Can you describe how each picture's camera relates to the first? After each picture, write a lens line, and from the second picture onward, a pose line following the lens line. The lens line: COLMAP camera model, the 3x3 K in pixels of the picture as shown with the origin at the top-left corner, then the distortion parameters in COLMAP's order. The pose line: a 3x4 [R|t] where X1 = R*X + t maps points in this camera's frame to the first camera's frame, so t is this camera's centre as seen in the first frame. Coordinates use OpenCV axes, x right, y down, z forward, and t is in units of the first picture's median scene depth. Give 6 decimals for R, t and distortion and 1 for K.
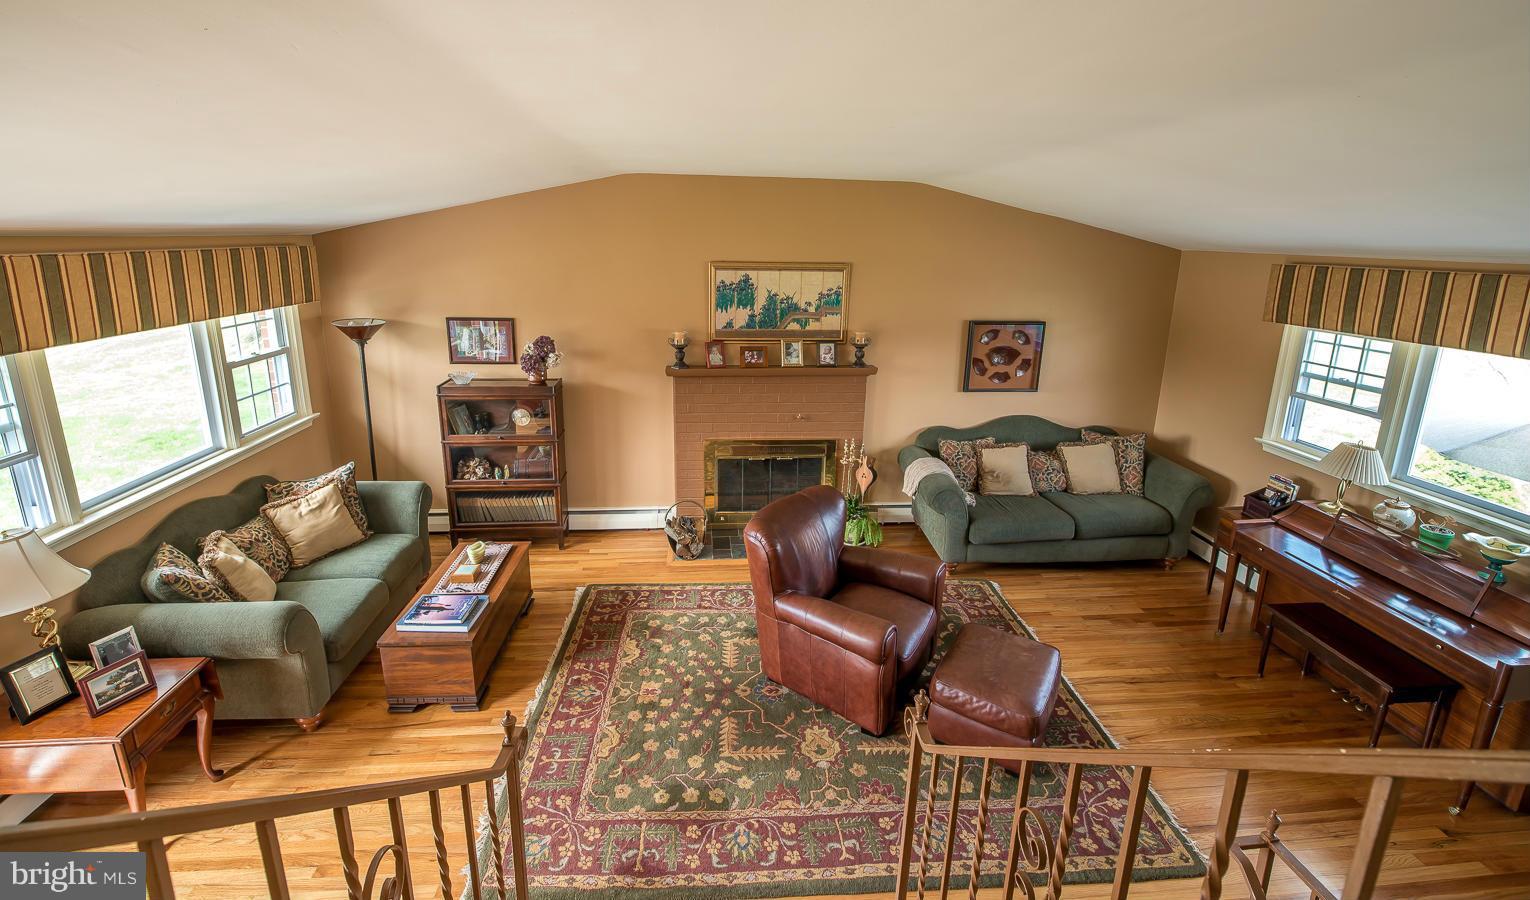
lens RADIAL K [[655.9, 0, 757.3], [0, 655.9, 398.1], [0, 0, 1]] dist [-0.017781, 0.000014]
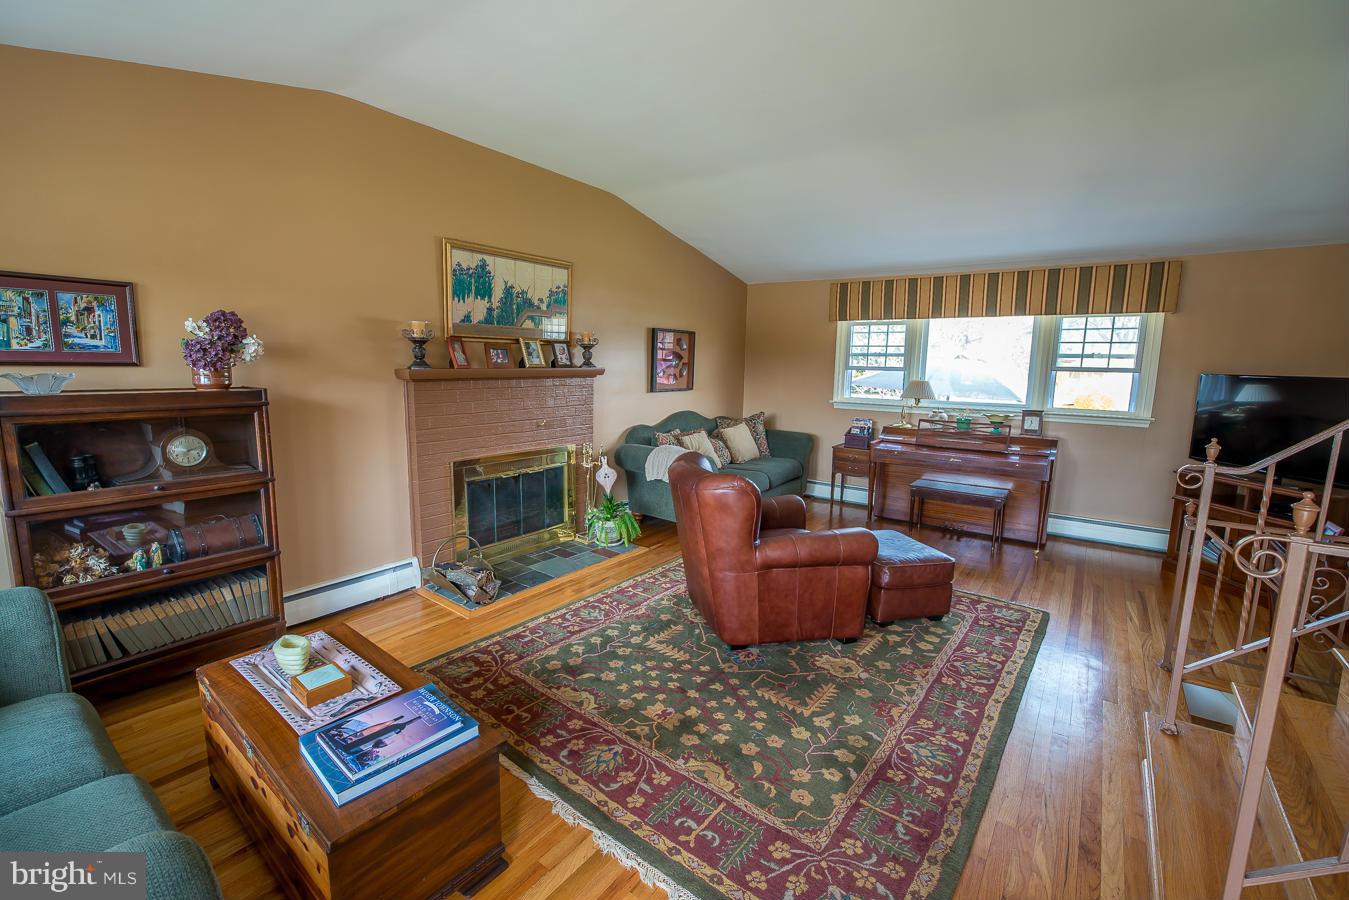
lens RADIAL K [[575.3, 0, 670.6], [0, 575.3, 446.4], [0, 0, 1]] dist [-0.014679, -0.000061]
pose [[0.666945, -0.114022, 0.736331, -0.437986], [0.168036, 0.985781, 0.000449, 0.095161], [-0.725912, 0.123431, 0.676621, 0.344840]]
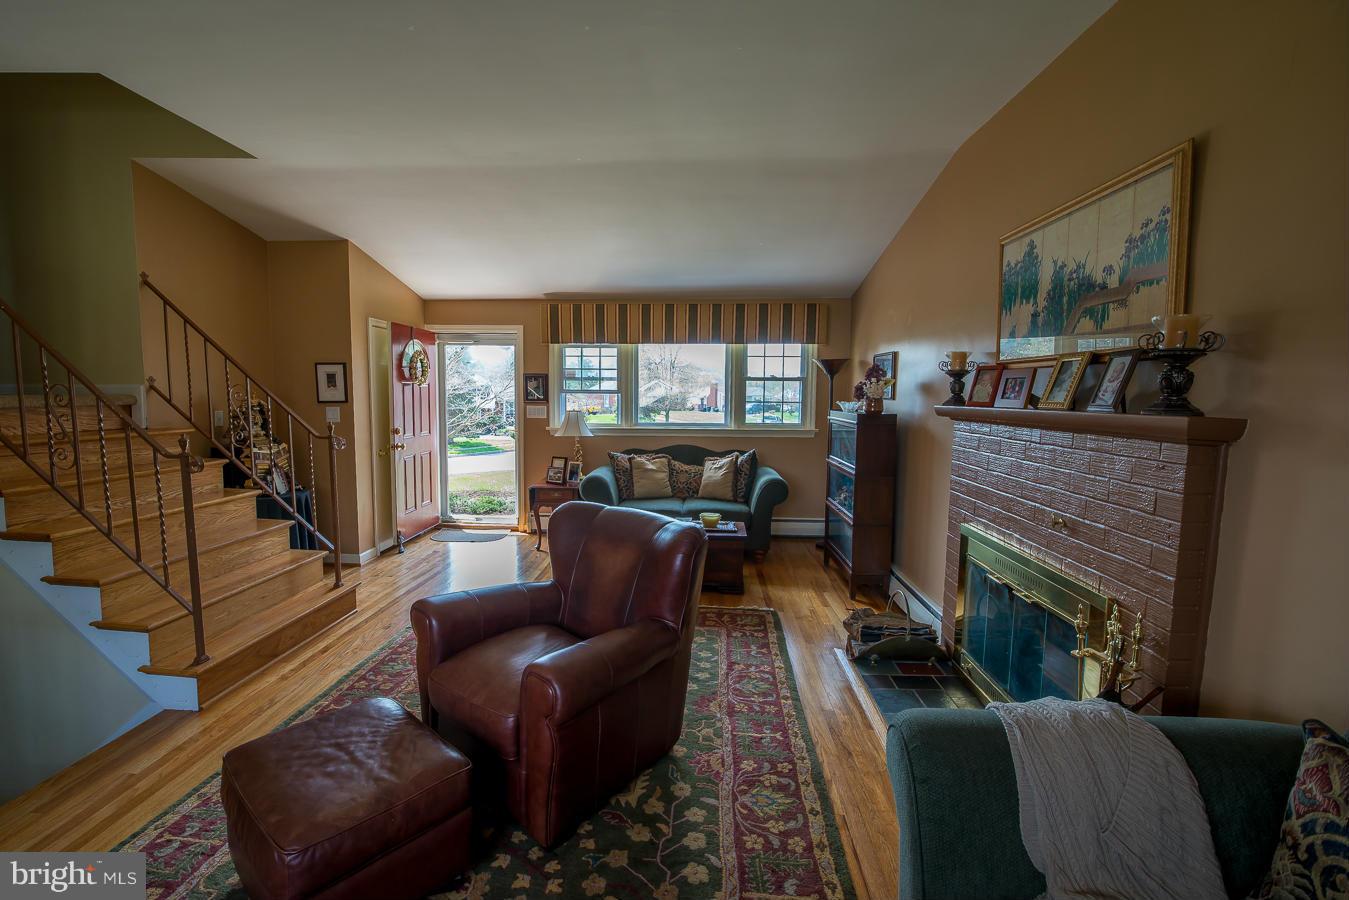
lens RADIAL K [[575.3, 0, 670.6], [0, 575.3, 446.4], [0, 0, 1]] dist [-0.014679, -0.000061]
pose [[-0.135852, 0.075158, -0.987874, 0.521844], [-0.244663, 0.963690, 0.106964, 0.002745], [0.960044, 0.256228, -0.112531, 0.810698]]
